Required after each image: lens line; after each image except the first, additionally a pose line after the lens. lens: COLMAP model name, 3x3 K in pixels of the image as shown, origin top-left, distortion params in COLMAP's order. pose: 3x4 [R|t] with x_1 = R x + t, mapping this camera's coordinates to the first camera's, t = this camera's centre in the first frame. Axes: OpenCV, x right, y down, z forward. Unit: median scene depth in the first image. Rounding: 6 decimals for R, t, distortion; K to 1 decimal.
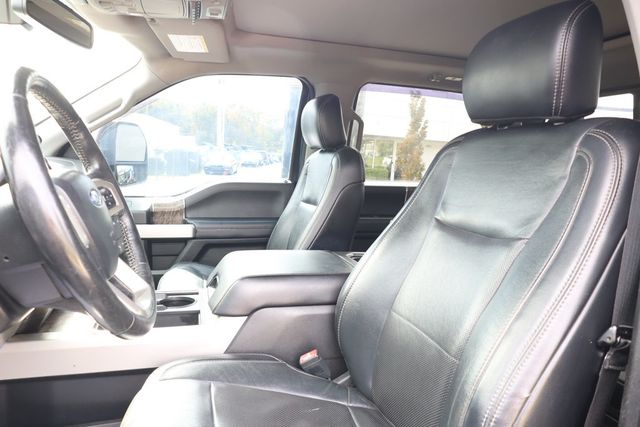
lens RADIAL K [[442.3, 0, 320.0], [0, 442.3, 213.5], [0, 0, 1]] dist [-0.004736, -0.002009]
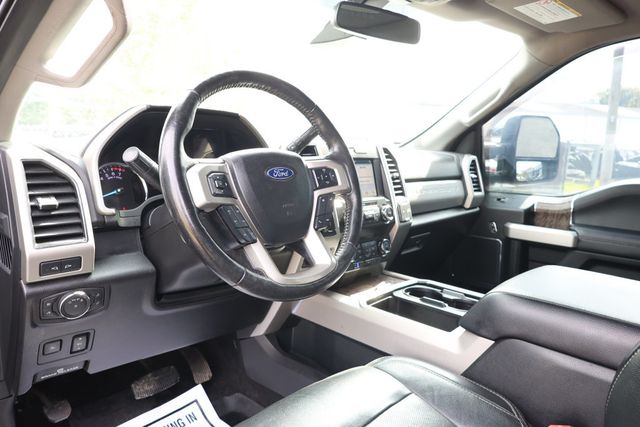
lens RADIAL K [[442.3, 0, 320.0], [0, 442.3, 213.5], [0, 0, 1]] dist [-0.004736, -0.002009]
pose [[0.496209, 0.108998, -0.861334, 0.183344], [-0.114593, 0.991631, 0.059470, -0.003392], [0.860607, 0.069194, 0.504546, 0.167994]]
